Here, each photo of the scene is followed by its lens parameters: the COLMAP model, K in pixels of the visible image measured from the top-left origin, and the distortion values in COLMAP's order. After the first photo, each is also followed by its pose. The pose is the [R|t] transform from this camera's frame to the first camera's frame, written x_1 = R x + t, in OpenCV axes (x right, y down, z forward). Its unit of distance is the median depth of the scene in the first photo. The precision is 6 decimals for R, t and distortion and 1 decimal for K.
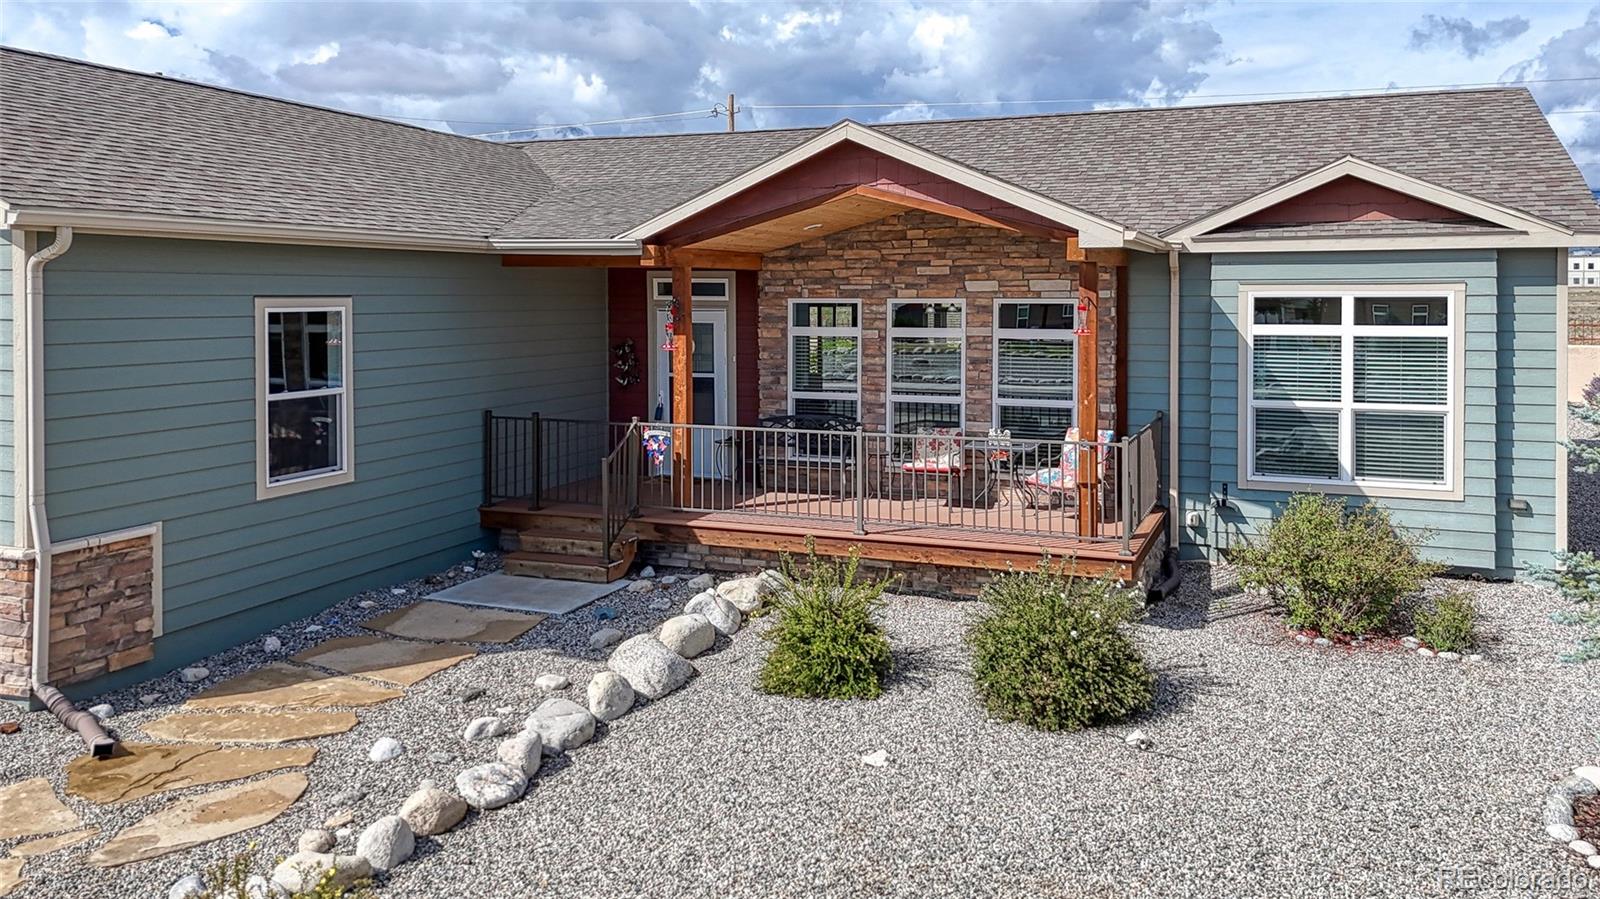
lens RADIAL K [[1231.9, 0, 822.6], [0, 1231.9, 344.3], [0, 0, 1]] dist [0.084501, -0.075271]
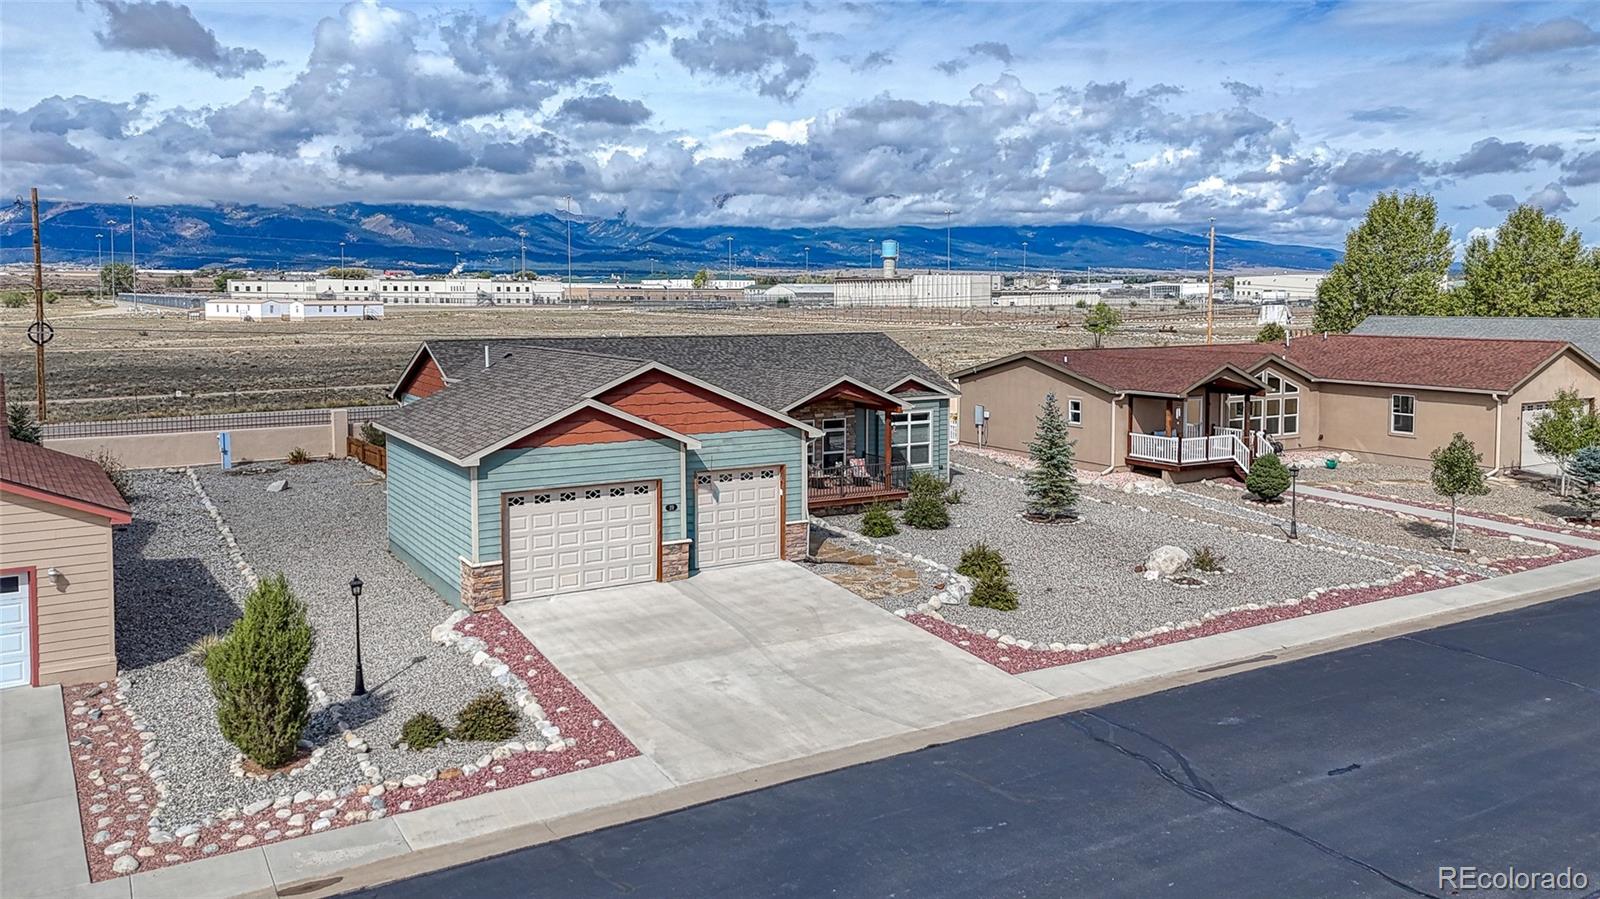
lens RADIAL K [[1234.8, 0, 753.4], [0, 1234.8, 422.4], [0, 0, 1]] dist [0.056337, -0.005581]
pose [[0.636960, -0.084217, 0.766283, -2.450390], [0.037179, 0.996214, 0.078583, -0.293559], [-0.770000, -0.021565, 0.637679, -0.849540]]
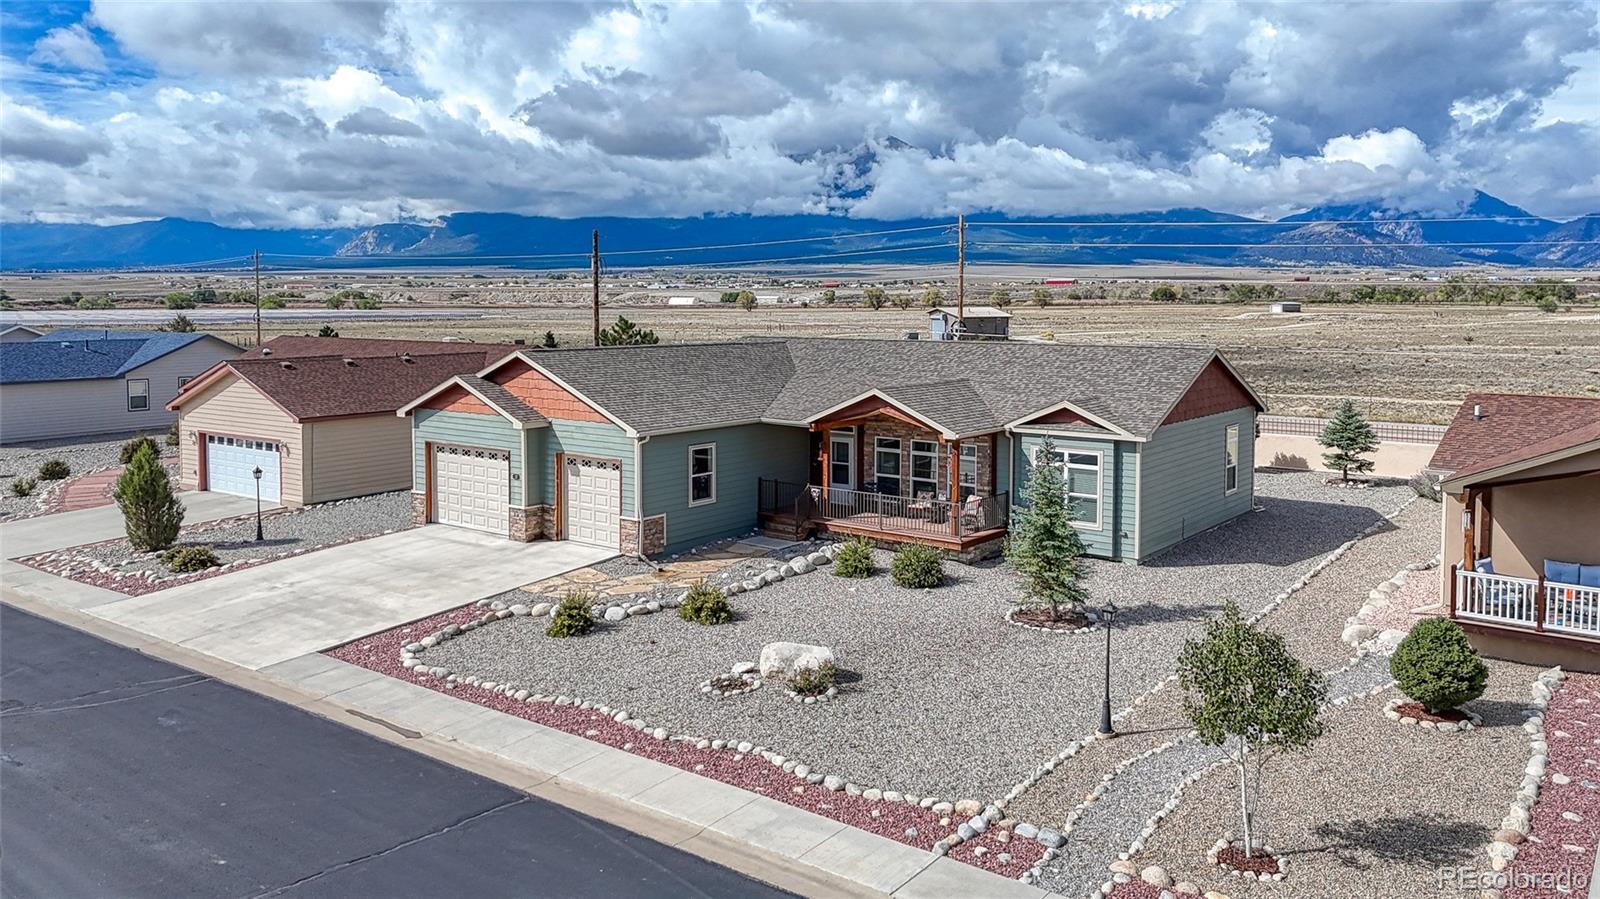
lens RADIAL K [[1161.7, 0, 757.5], [0, 1161.7, 422.3], [0, 0, 1]] dist [0.076450, -0.065927]
pose [[0.952718, 0.031582, -0.302212, 0.530841], [-0.012883, 0.997888, 0.063667, -0.247329], [0.303584, -0.056763, 0.951112, -1.538223]]
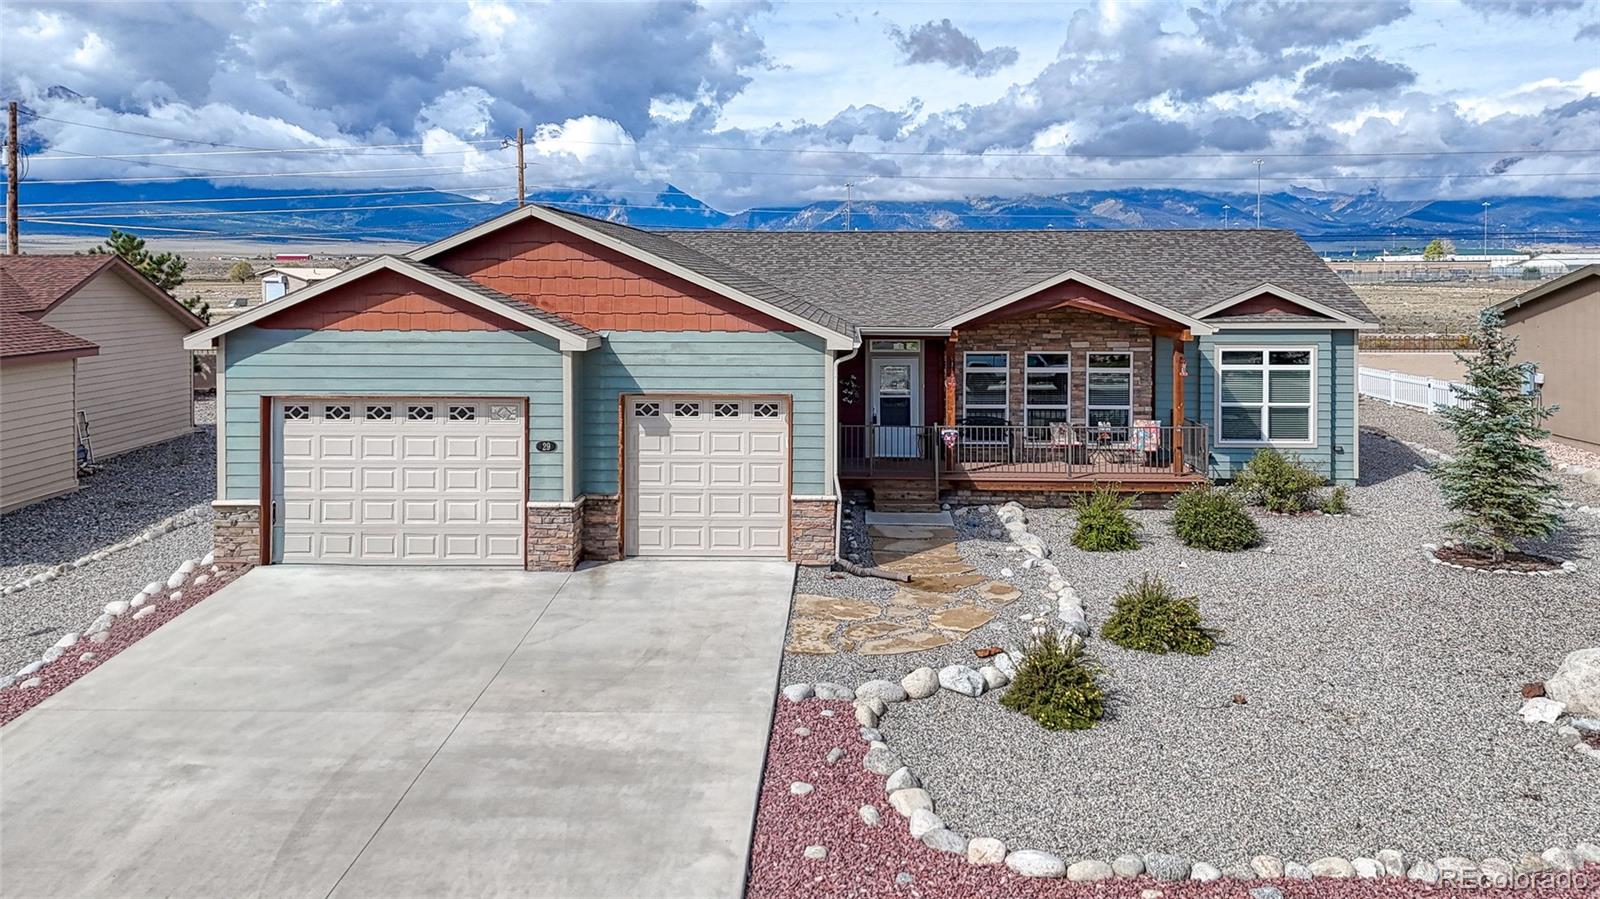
lens RADIAL K [[1230.0, 0, 767.4], [0, 1230.0, 331.8], [0, 0, 1]] dist [0.046107, -0.002795]
pose [[0.951242, -0.014981, 0.308080, -0.955376], [0.015002, 0.999885, 0.002300, -0.084208], [-0.308079, 0.002434, 0.951358, -0.661385]]
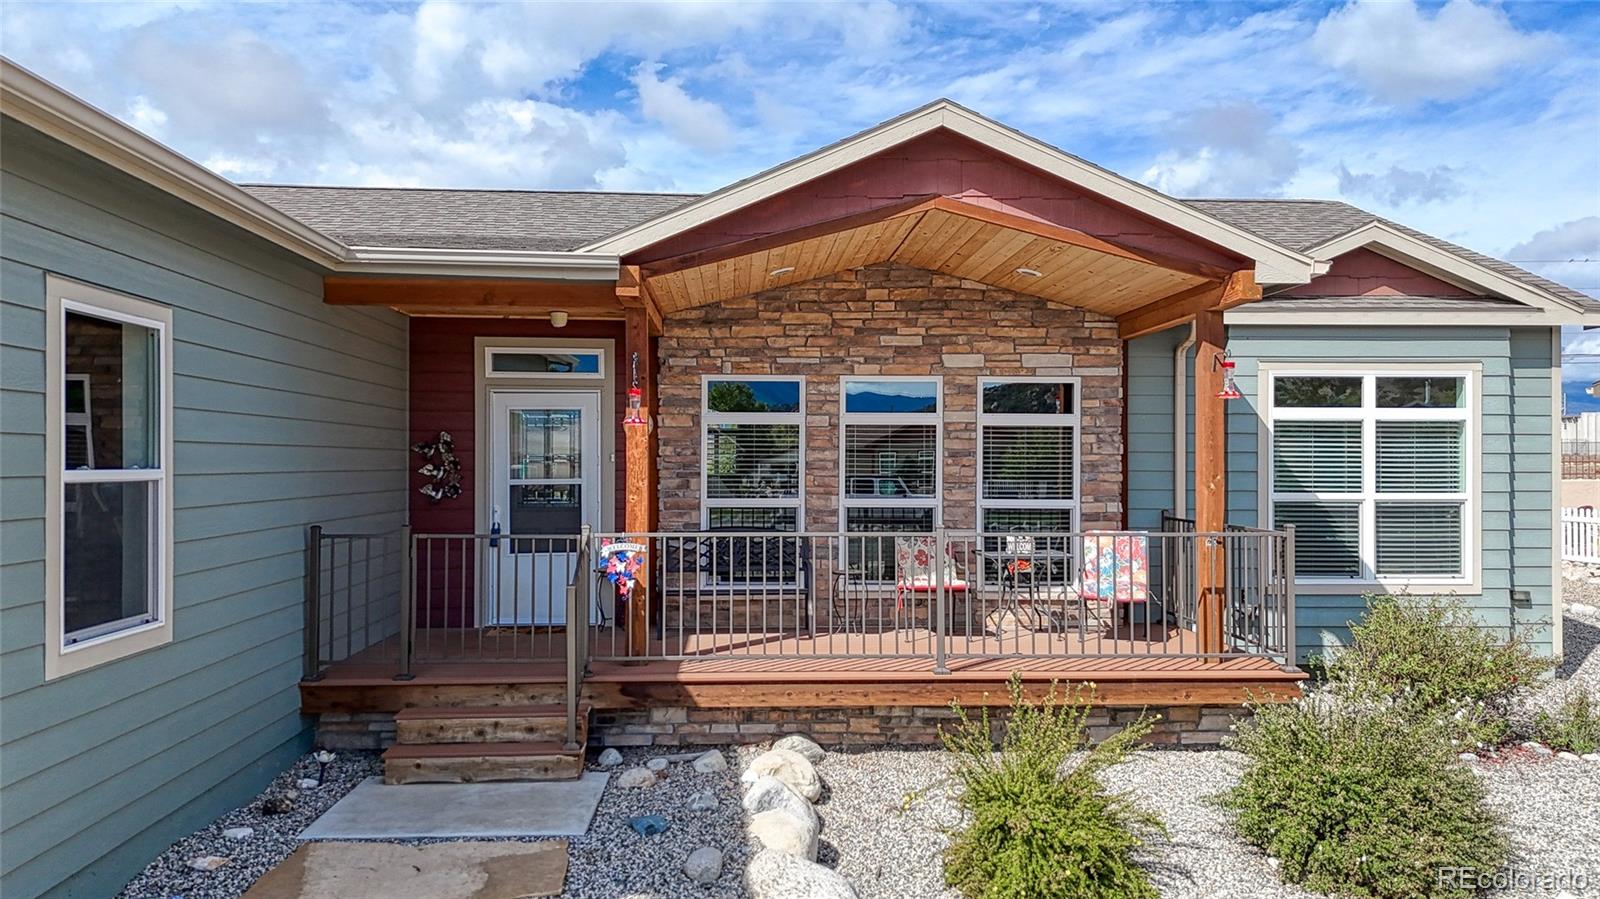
lens RADIAL K [[1203.6, 0, 800.0], [0, 1203.6, 449.5], [0, 0, 1]] dist [0.092035, -0.056028]
pose [[0.907538, 0.007147, 0.419909, -0.324843], [0.013569, 0.998834, -0.046325, 0.049922], [-0.419750, 0.047740, 0.906383, 0.356001]]
